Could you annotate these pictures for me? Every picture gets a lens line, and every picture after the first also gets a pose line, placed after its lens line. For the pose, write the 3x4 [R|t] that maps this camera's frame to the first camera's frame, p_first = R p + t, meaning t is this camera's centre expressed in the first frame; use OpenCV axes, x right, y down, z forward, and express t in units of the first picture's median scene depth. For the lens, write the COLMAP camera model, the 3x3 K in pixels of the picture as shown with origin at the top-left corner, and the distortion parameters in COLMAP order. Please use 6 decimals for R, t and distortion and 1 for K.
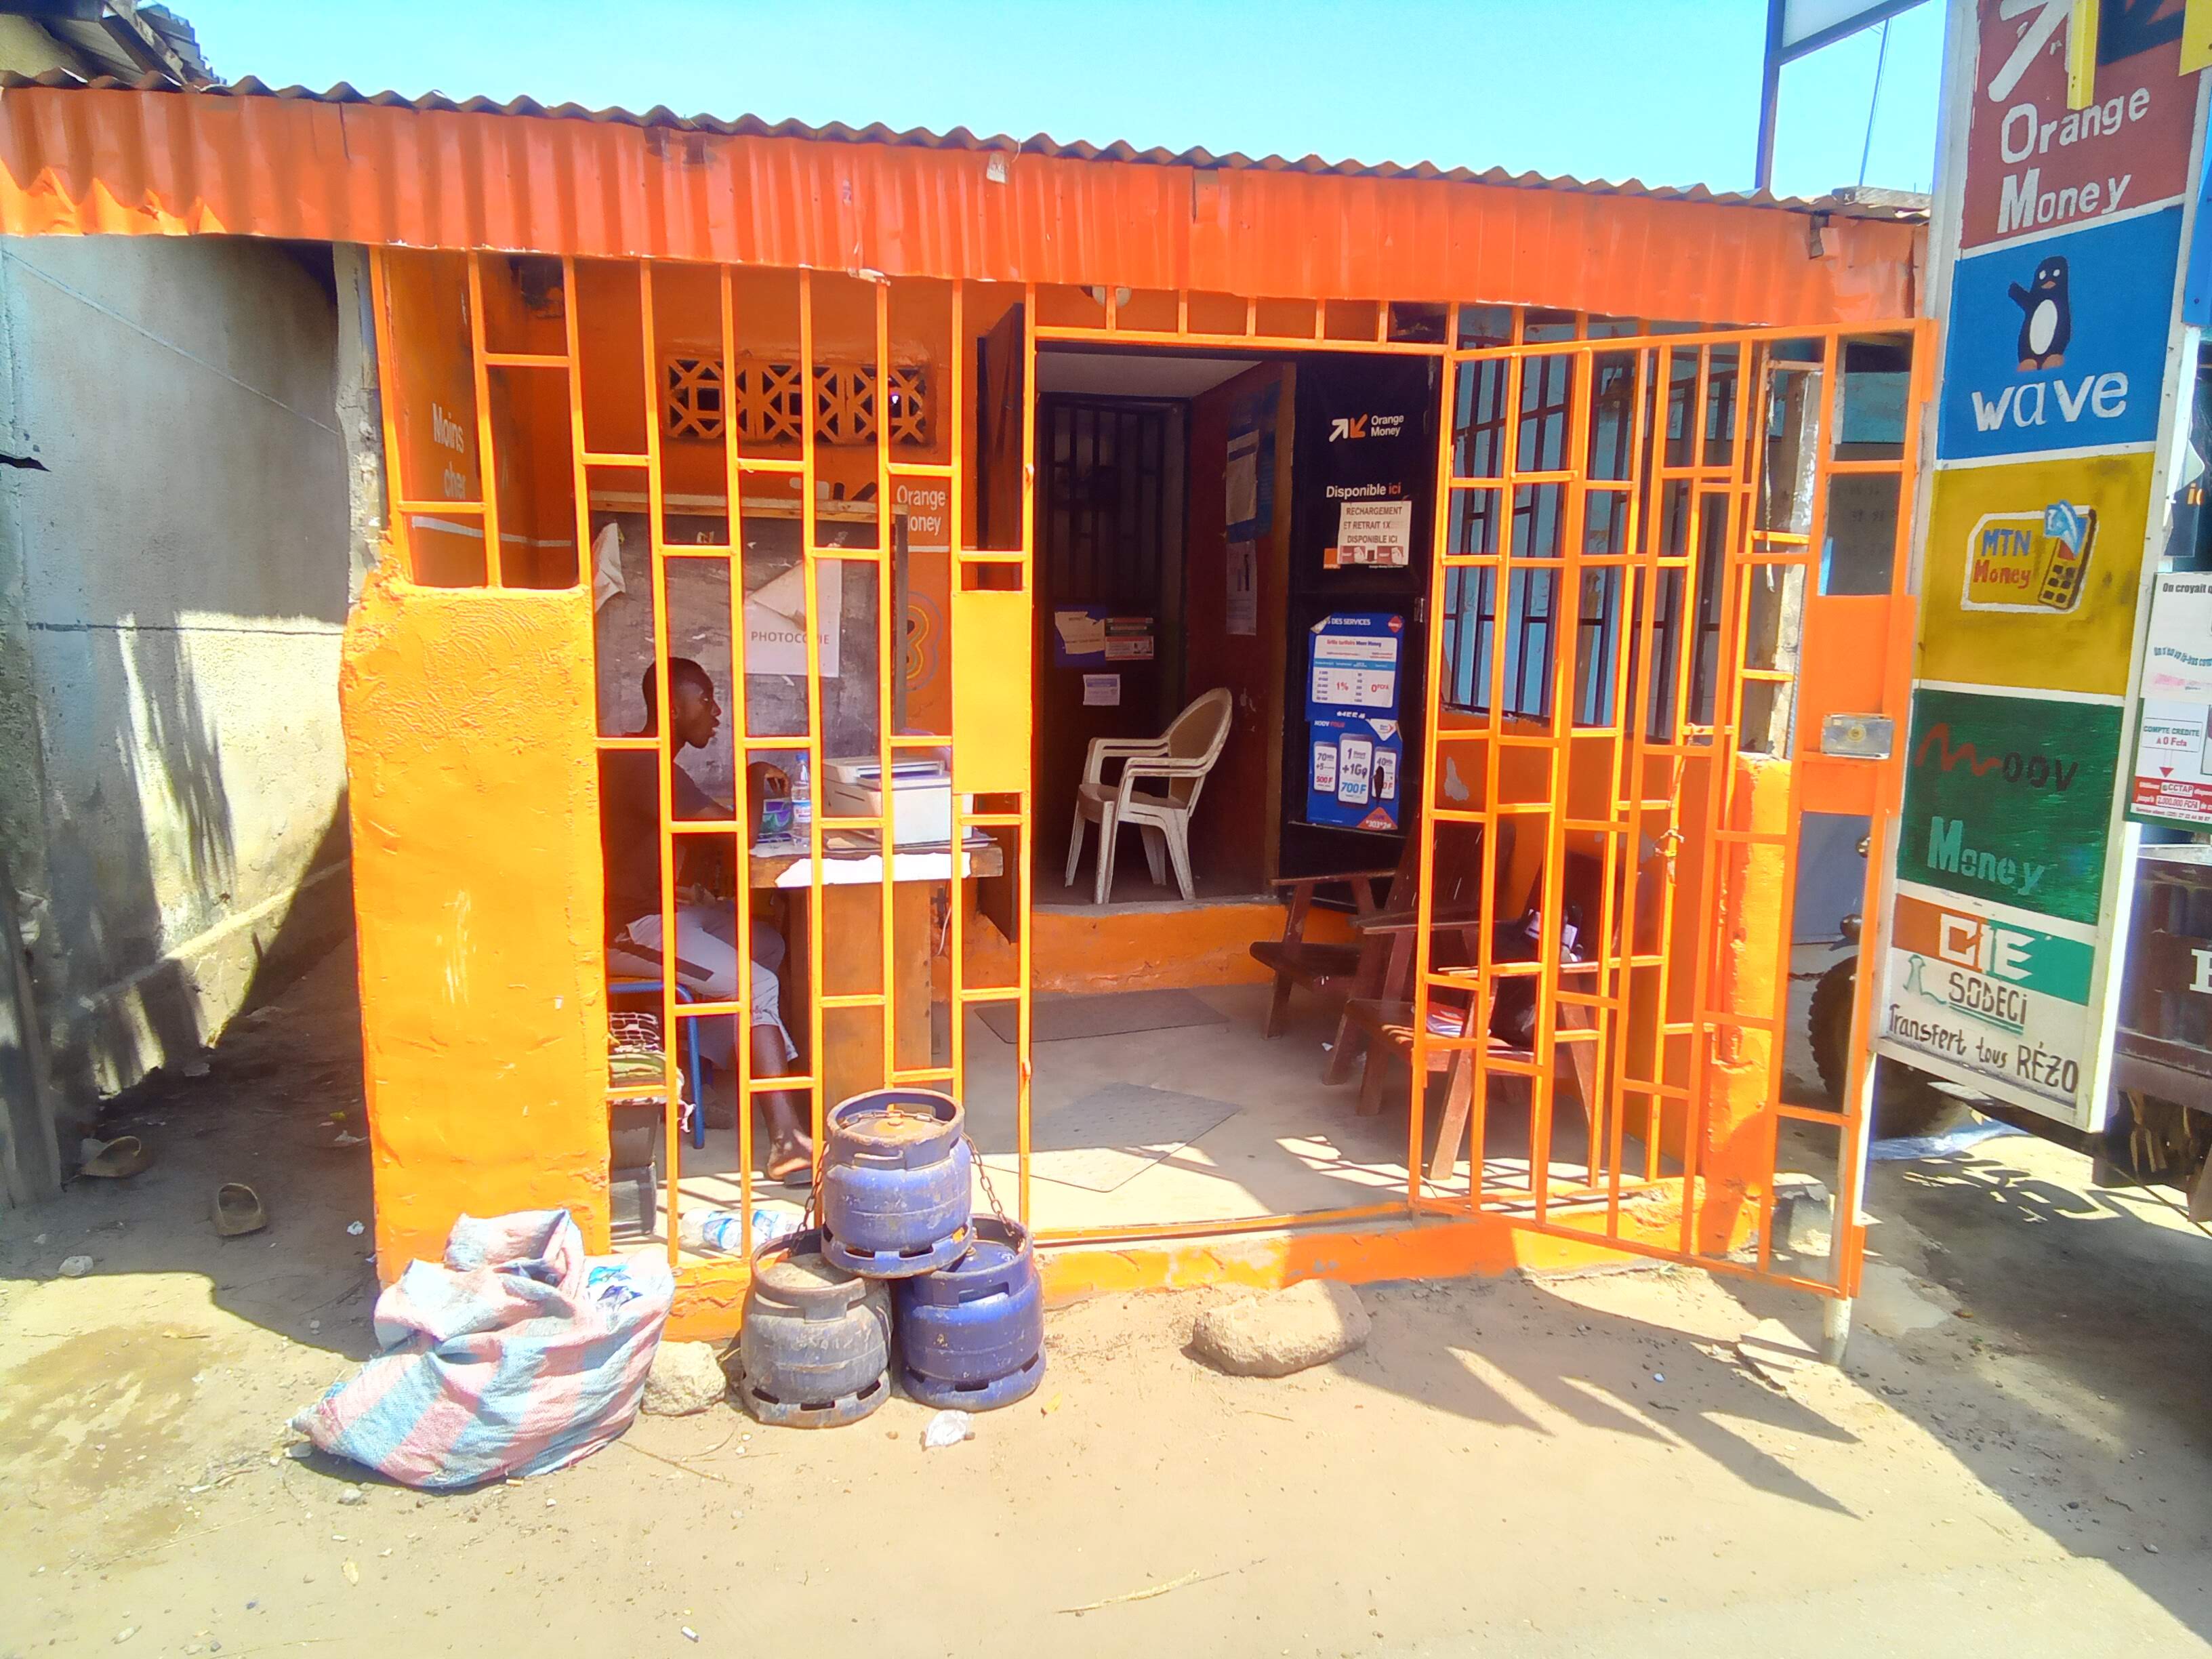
lens RADIAL K [[1538.9, 0, 1061.6], [0, 1538.9, 828.9], [0, 0, 1]] dist [0.048622, -0.049028]
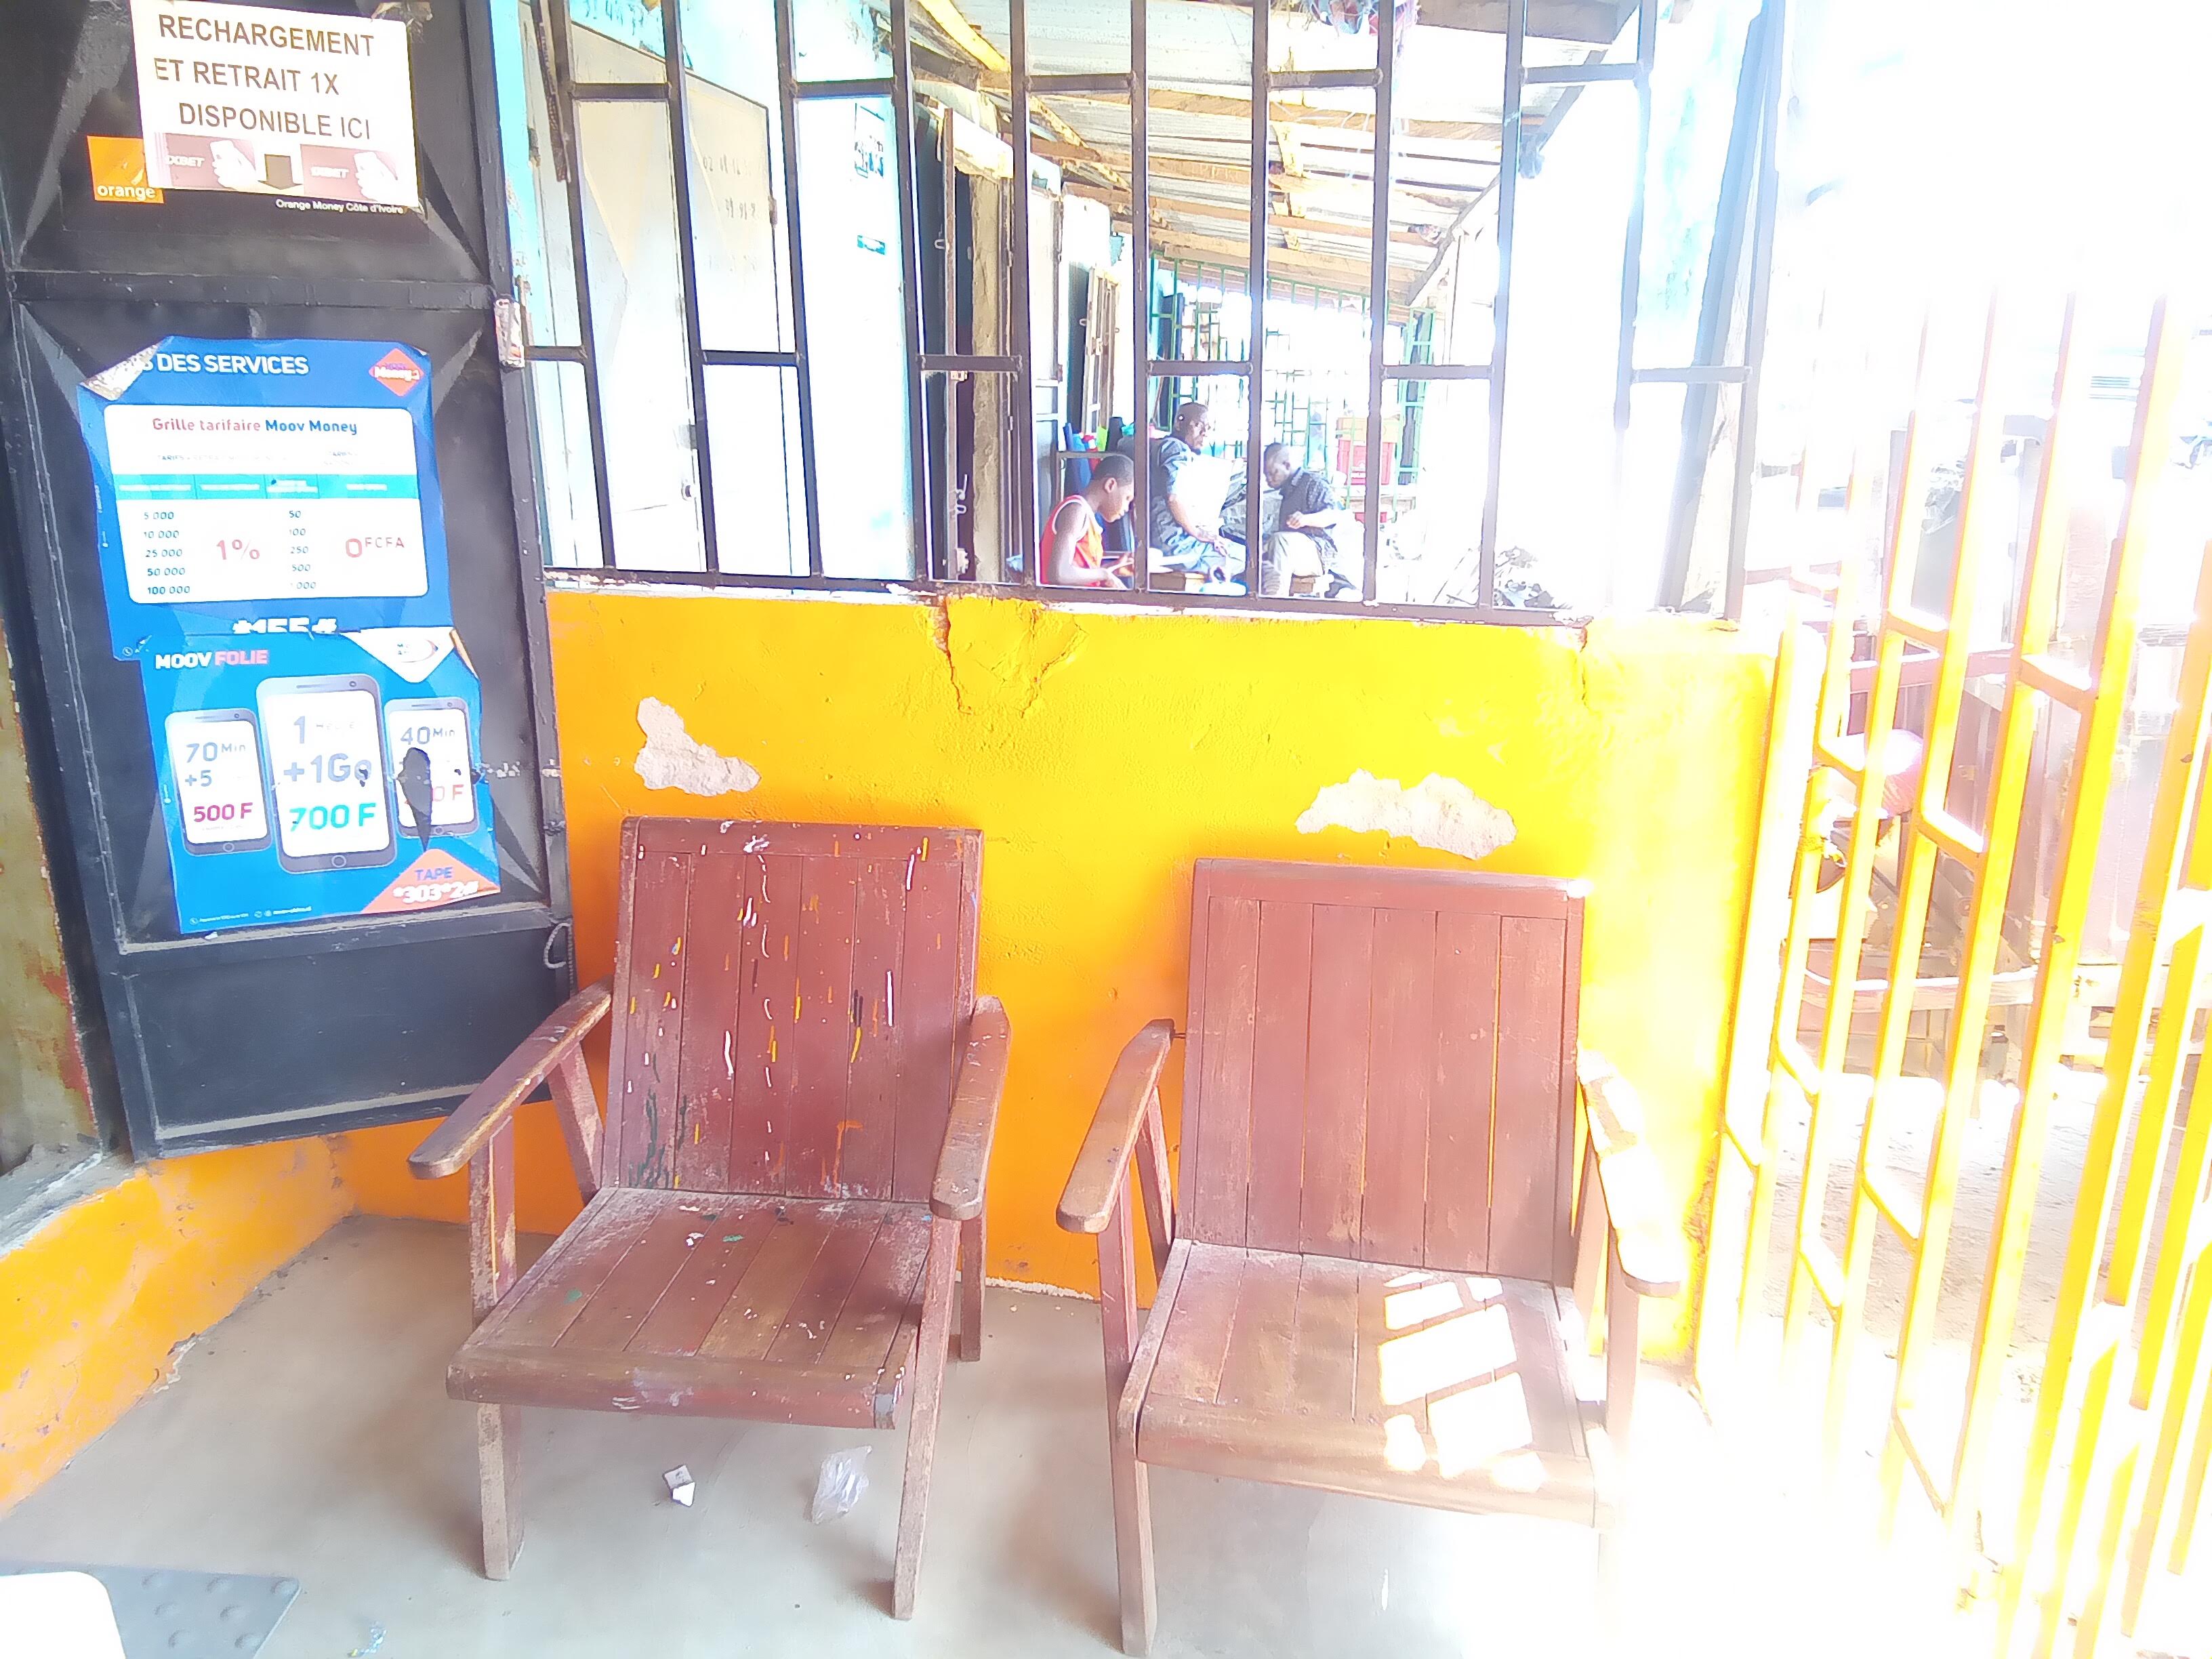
lens RADIAL K [[1538.9, 0, 1095.2], [0, 1538.9, 817.7], [0, 0, 1]] dist [0.048622, -0.049028]
pose [[0.362329, -0.252366, 0.897234, -0.154382], [0.128972, 0.966960, 0.219895, -0.153970], [-0.923084, 0.036044, 0.382906, 1.215293]]
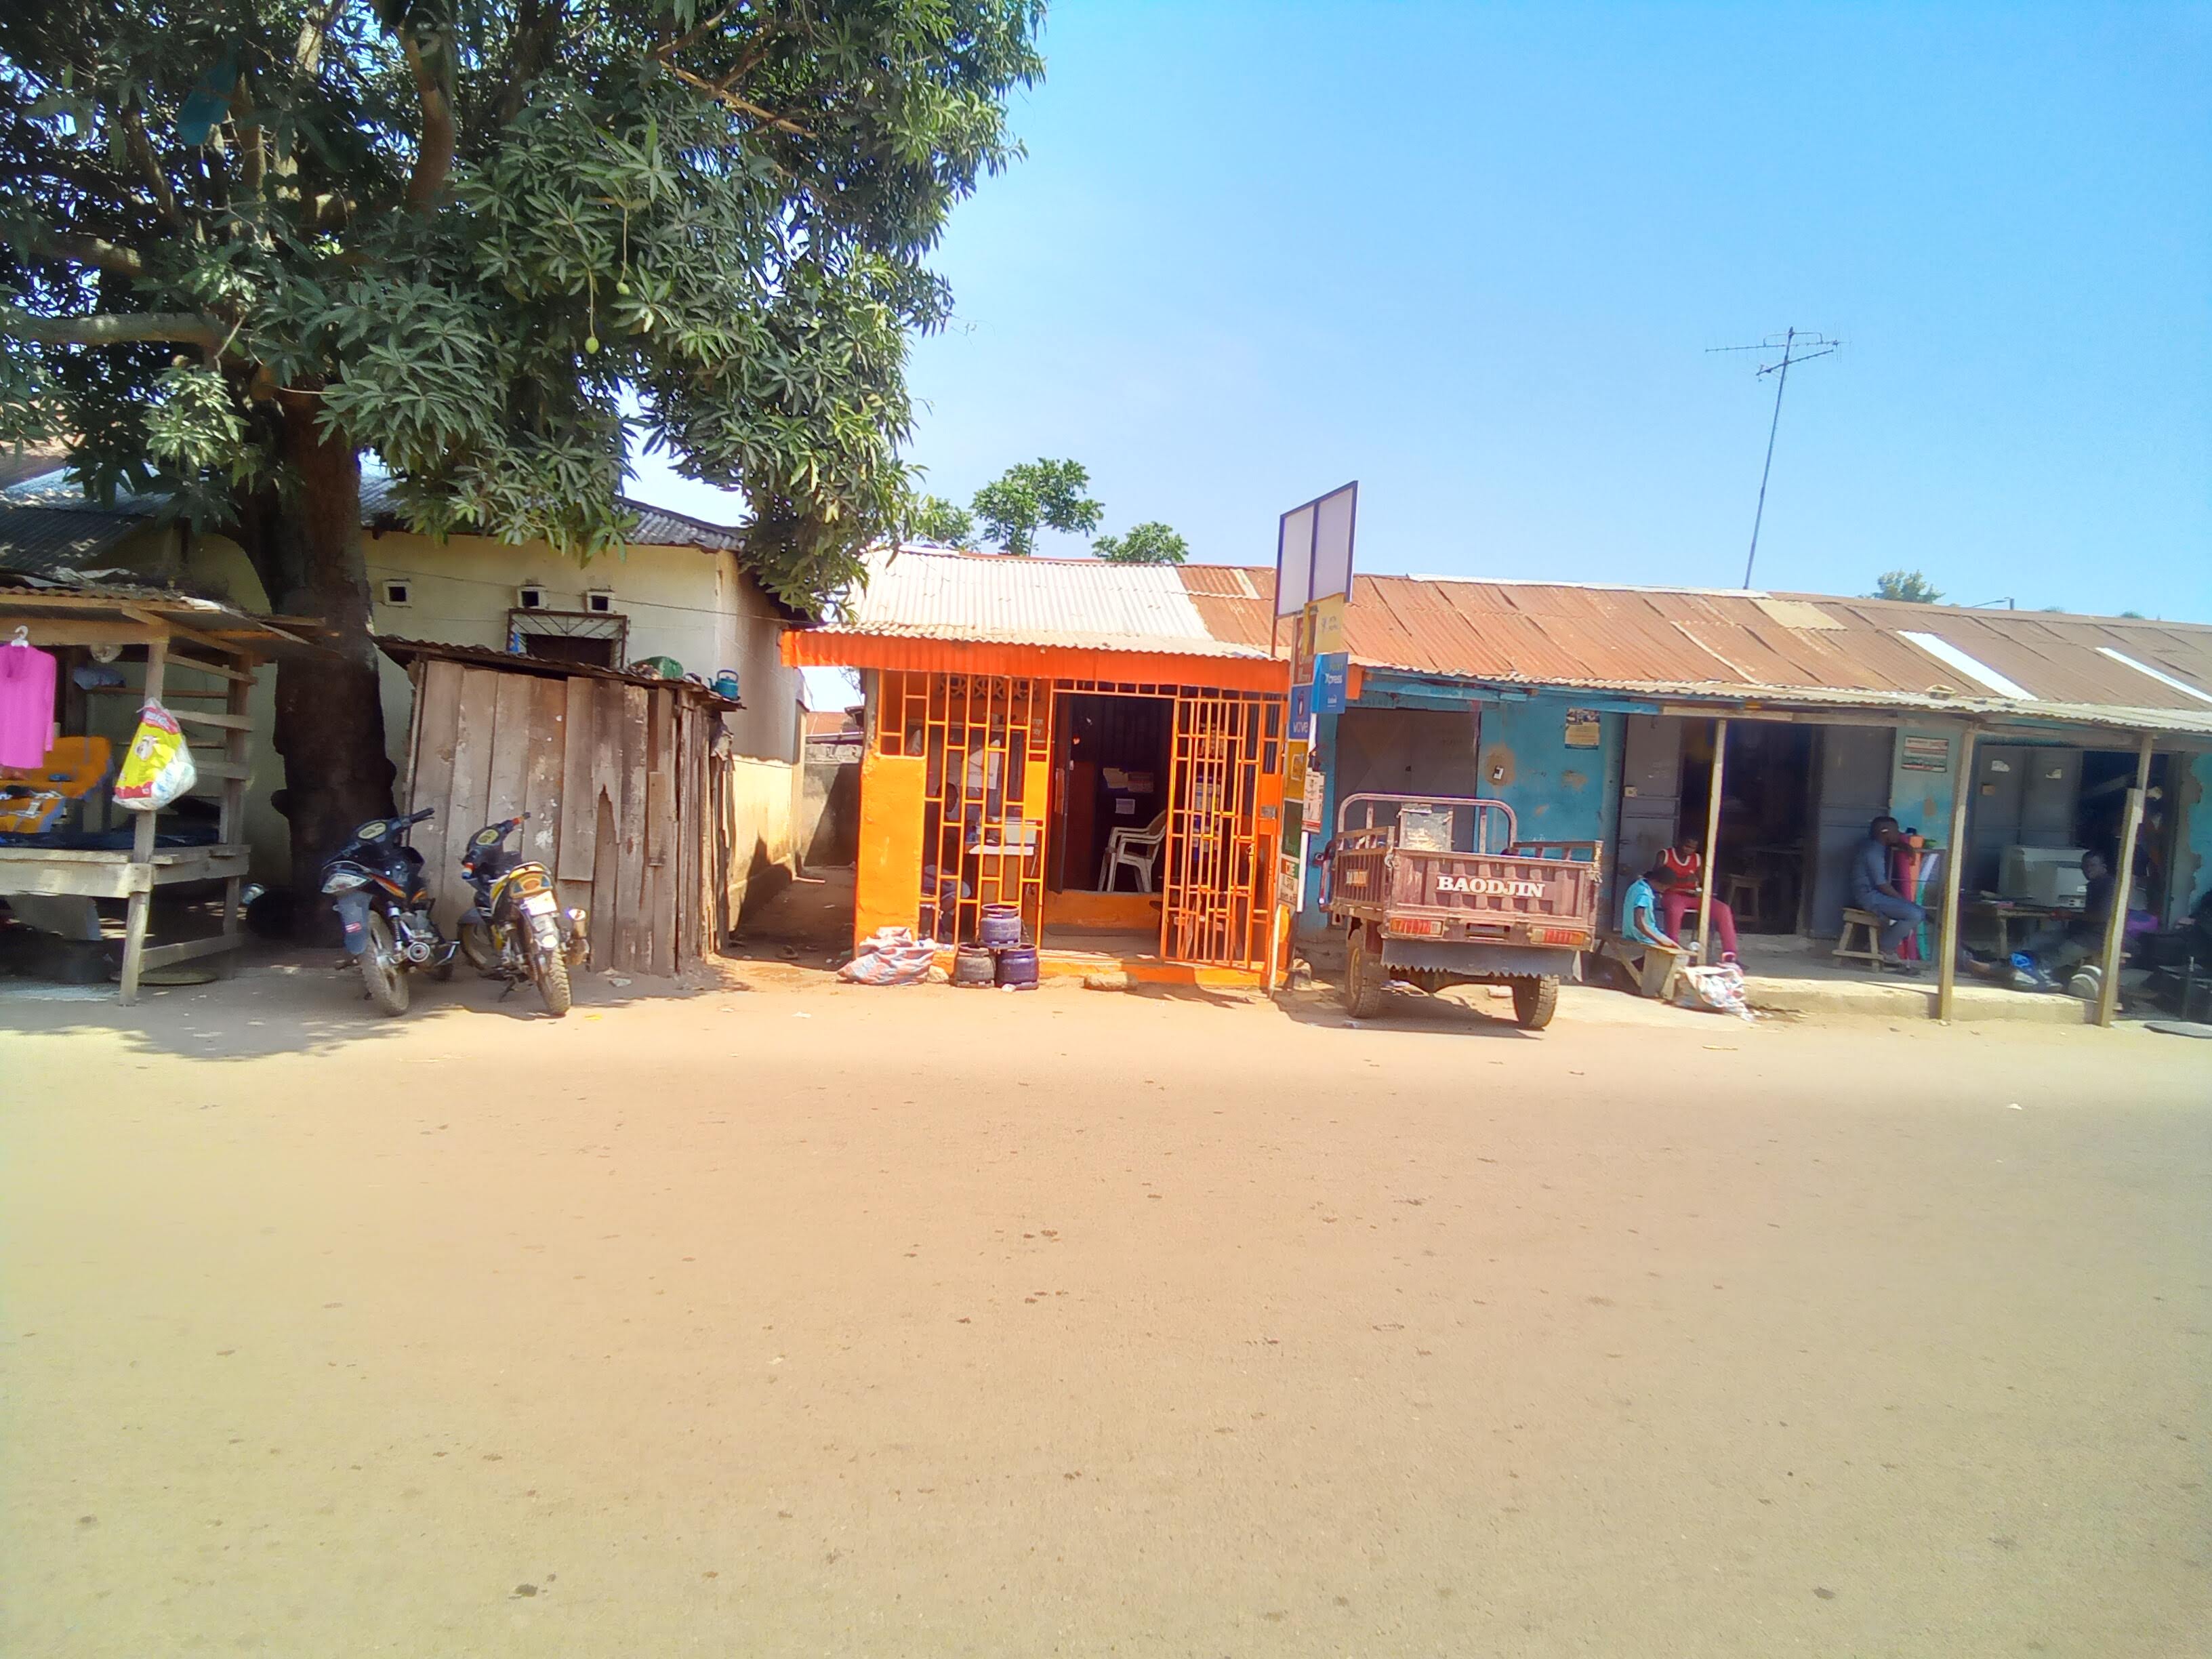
lens RADIAL K [[1538.9, 0, 1088.0], [0, 1538.9, 846.0], [0, 0, 1]] dist [0.048622, -0.049028]
pose [[0.994233, 0.049683, -0.095039, 0.425074], [-0.057599, 0.994930, -0.082446, 0.328140], [0.090461, 0.087445, 0.992054, -2.526496]]
